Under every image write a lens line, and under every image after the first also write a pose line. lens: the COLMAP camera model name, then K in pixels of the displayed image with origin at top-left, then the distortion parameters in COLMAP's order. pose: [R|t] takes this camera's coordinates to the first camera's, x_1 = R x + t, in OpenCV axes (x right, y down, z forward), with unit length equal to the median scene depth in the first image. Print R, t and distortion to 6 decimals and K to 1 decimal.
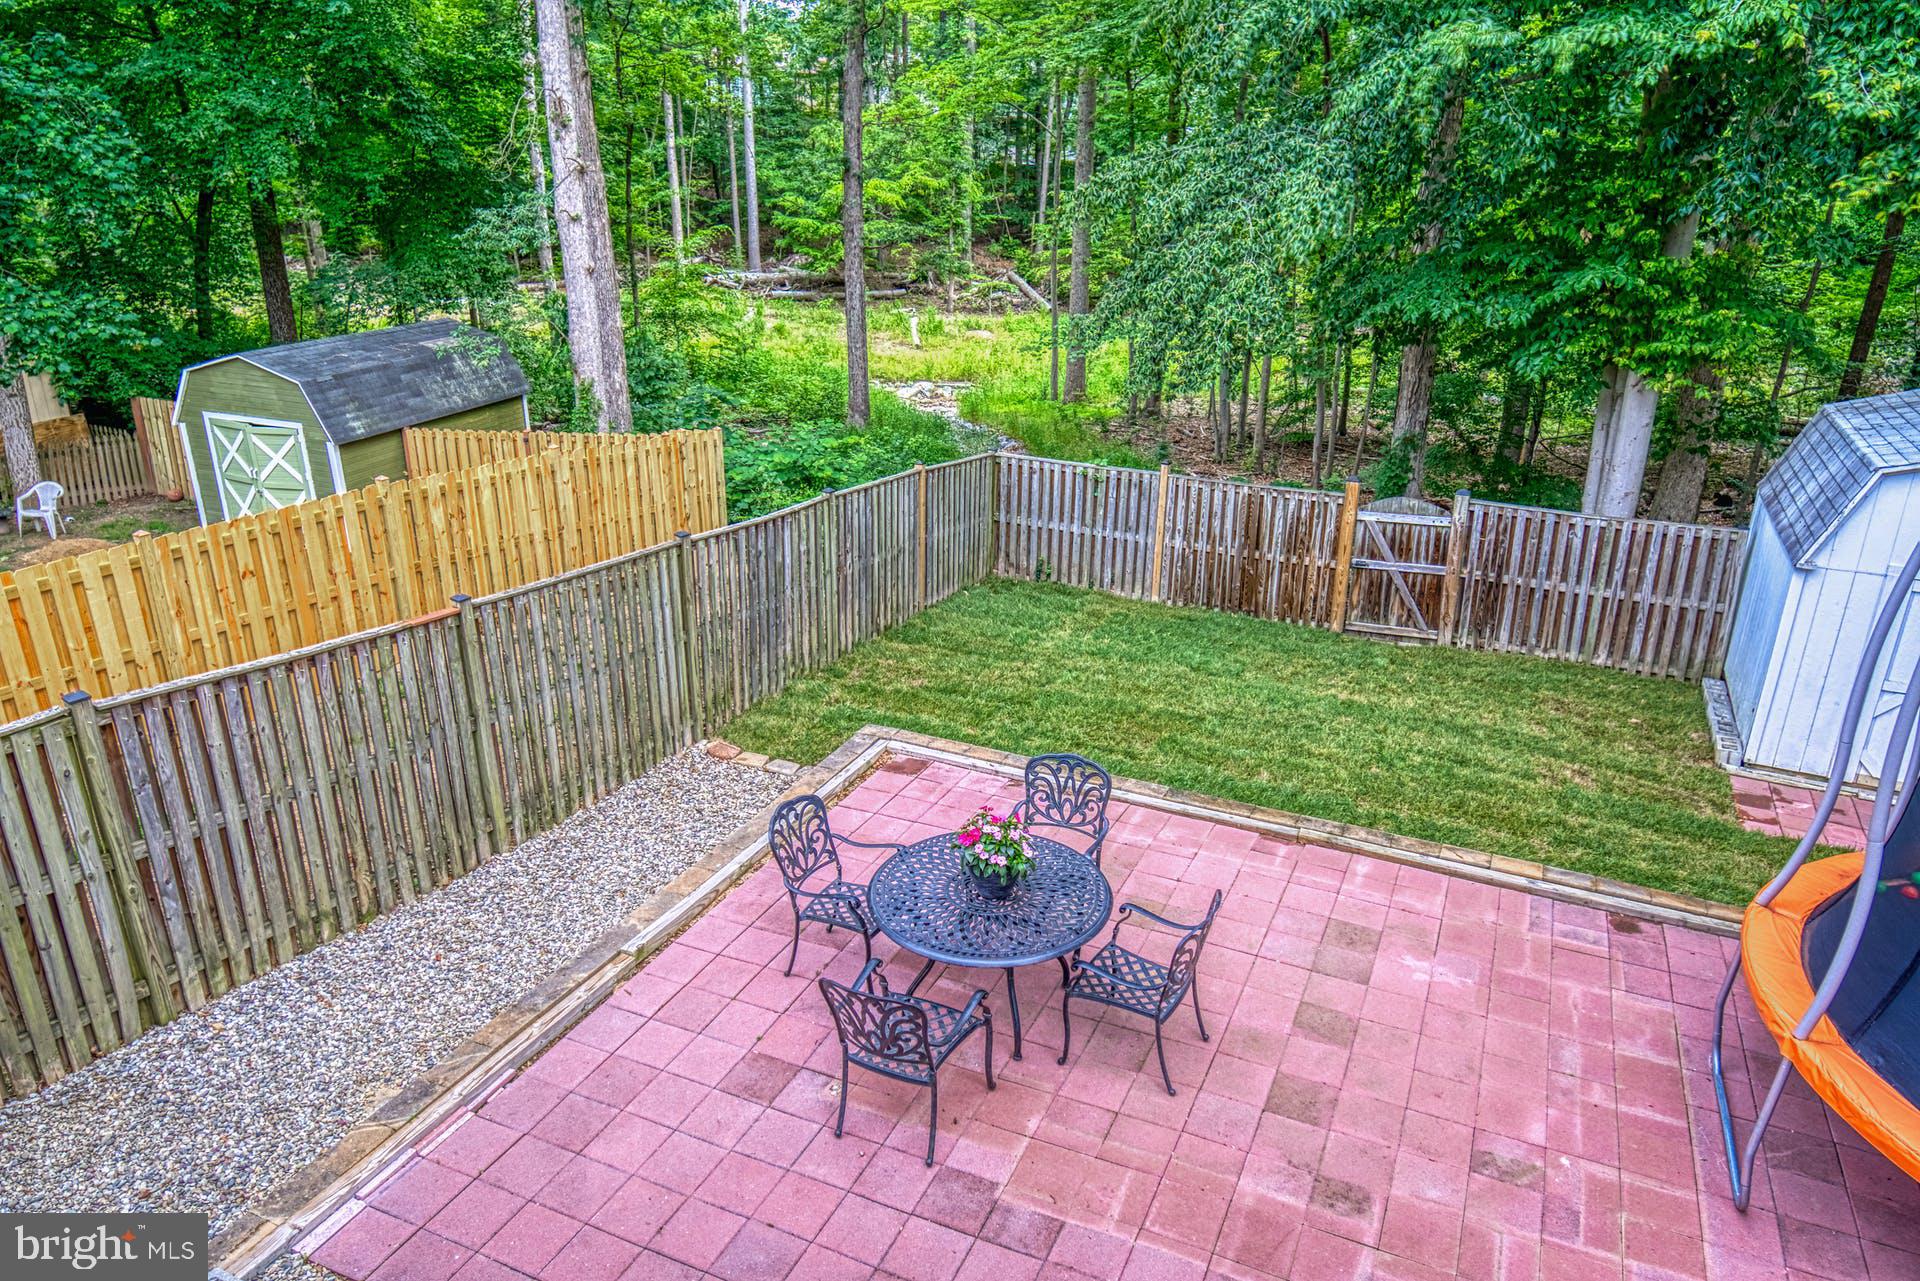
lens RADIAL K [[1270.5, 0, 973.2], [0, 1270.5, 673.5], [0, 0, 1]] dist [-0.013115, -0.000514]
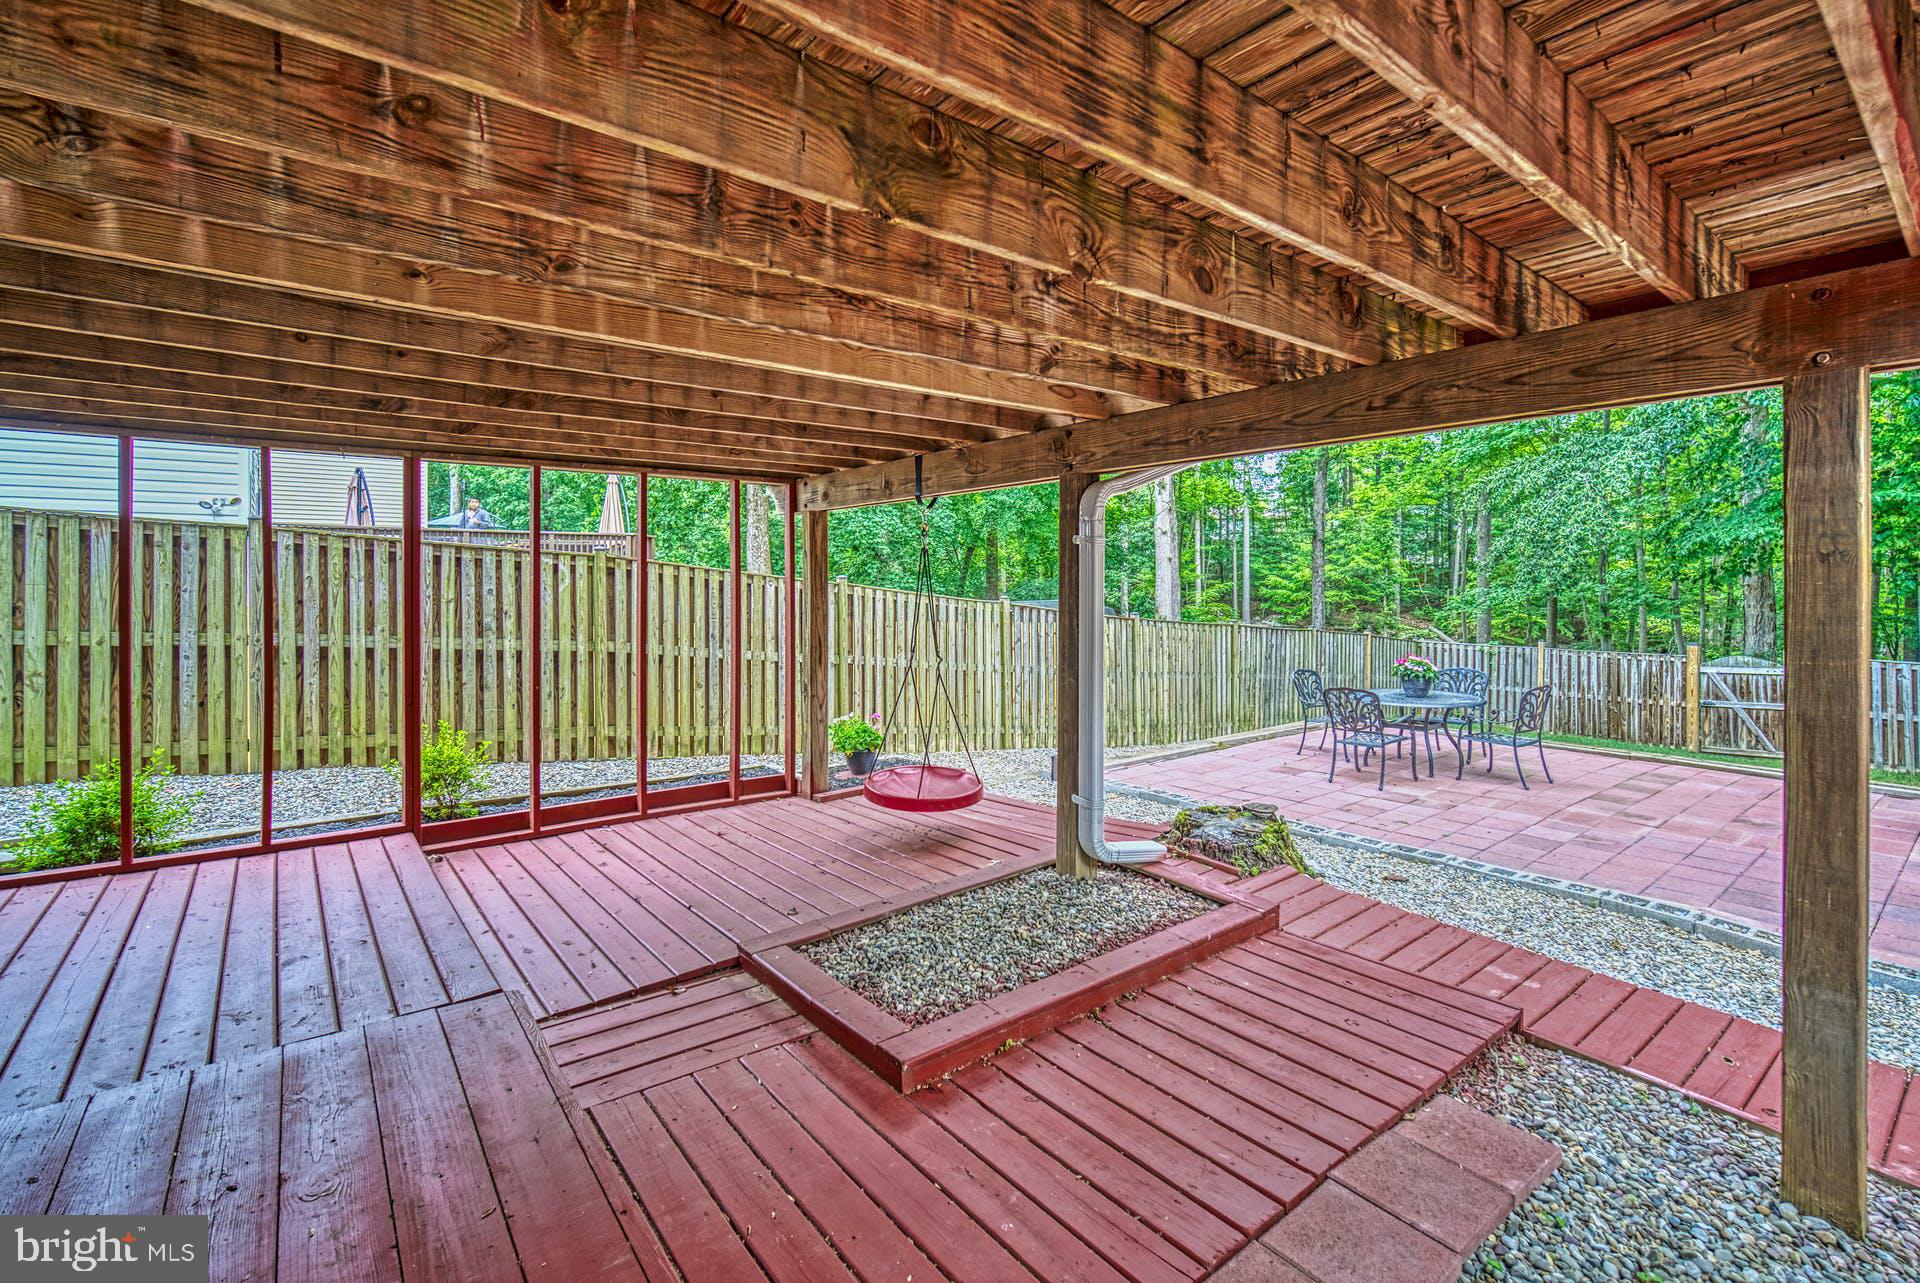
lens RADIAL K [[878.9, 0, 961.4], [0, 878.9, 592.4], [0, 0, 1]] dist [-0.002428, 0.000748]
pose [[0.894159, -0.013905, -0.447533, -0.000816], [-0.157619, 0.925764, -0.343682, 0.262909], [0.419089, 0.377846, 0.825589, -0.205909]]
